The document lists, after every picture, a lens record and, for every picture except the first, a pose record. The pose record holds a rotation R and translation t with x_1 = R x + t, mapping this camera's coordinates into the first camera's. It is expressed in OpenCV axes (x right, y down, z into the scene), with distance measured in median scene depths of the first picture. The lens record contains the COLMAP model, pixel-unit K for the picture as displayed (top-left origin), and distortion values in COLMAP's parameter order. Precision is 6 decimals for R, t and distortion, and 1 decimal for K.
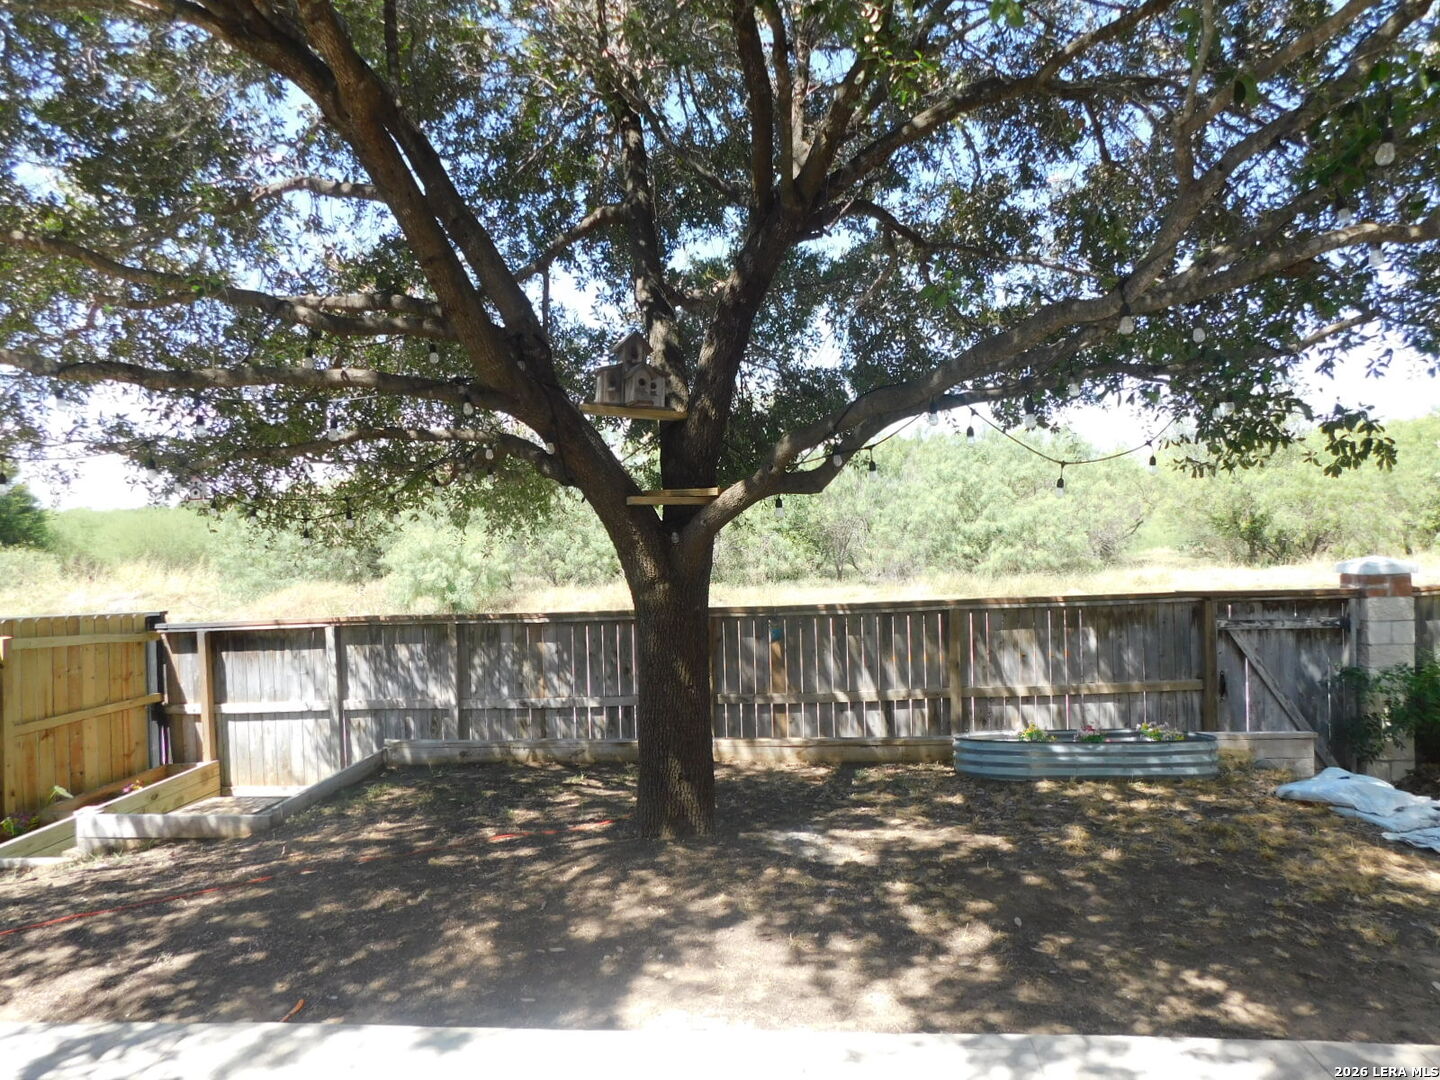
lens RADIAL K [[964.1, 0, 724.2], [0, 964.1, 533.7], [0, 0, 1]] dist [-0.060841, 0.056703]
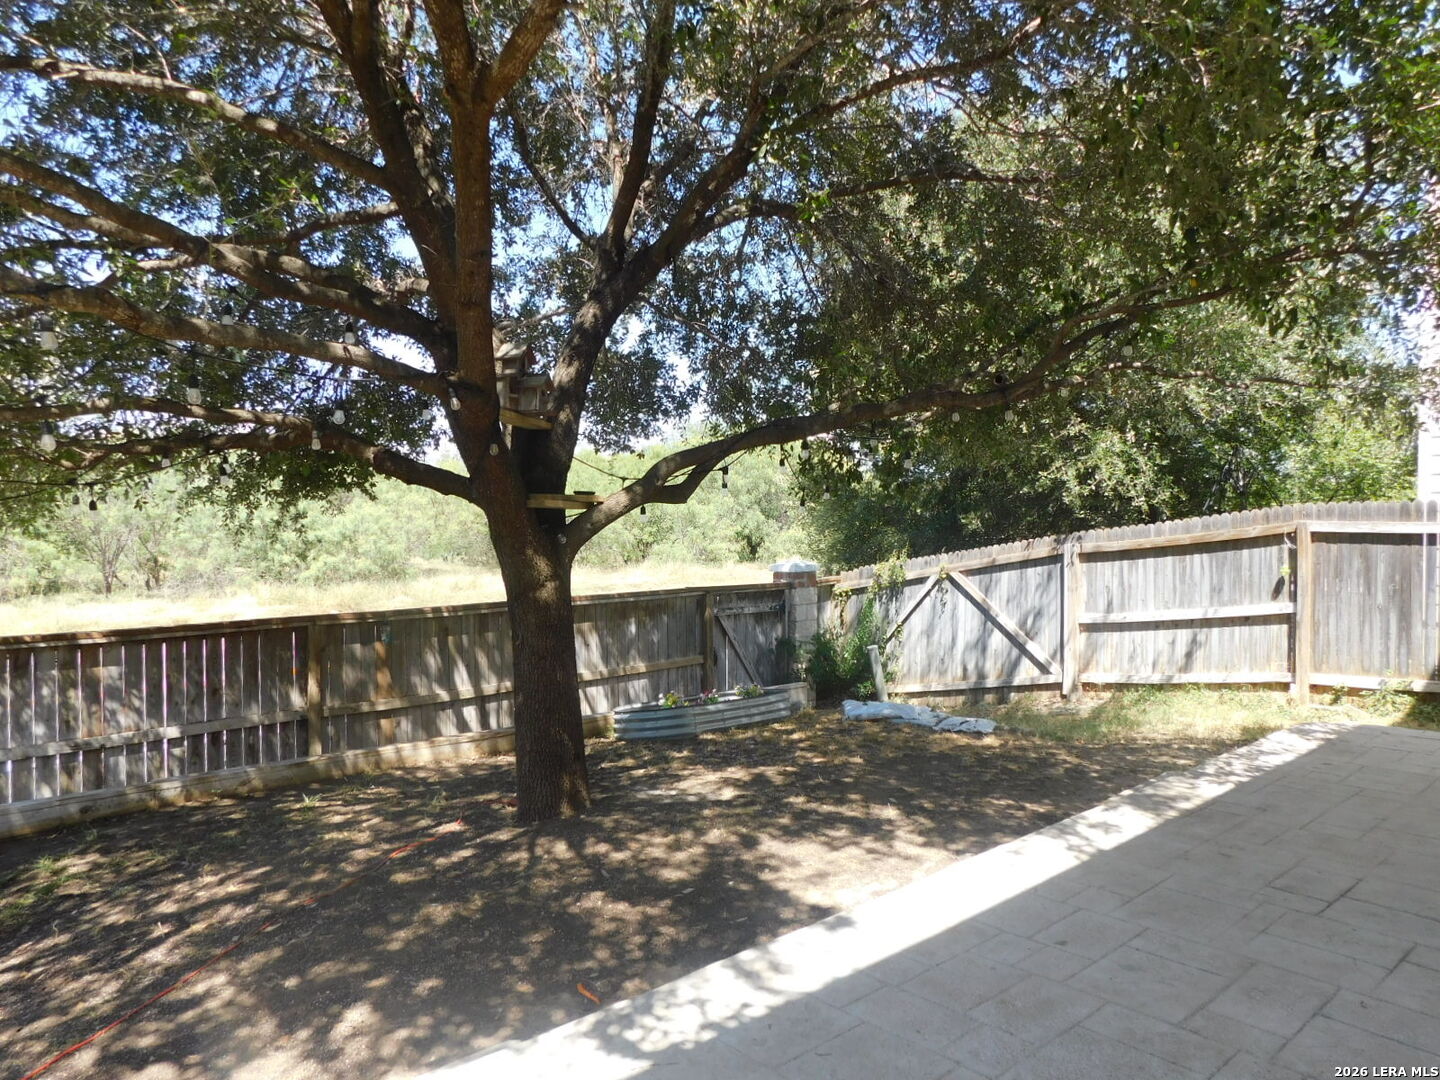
lens RADIAL K [[970.8, 0, 720.0], [0, 970.8, 540.0], [0, 0, 1]] dist [-0.068728, 0.056003]
pose [[0.684808, 0.014946, 0.728570, -0.878843], [-0.011366, 0.999887, -0.009829, 0.016184], [-0.728635, -0.001550, 0.684901, 0.139718]]
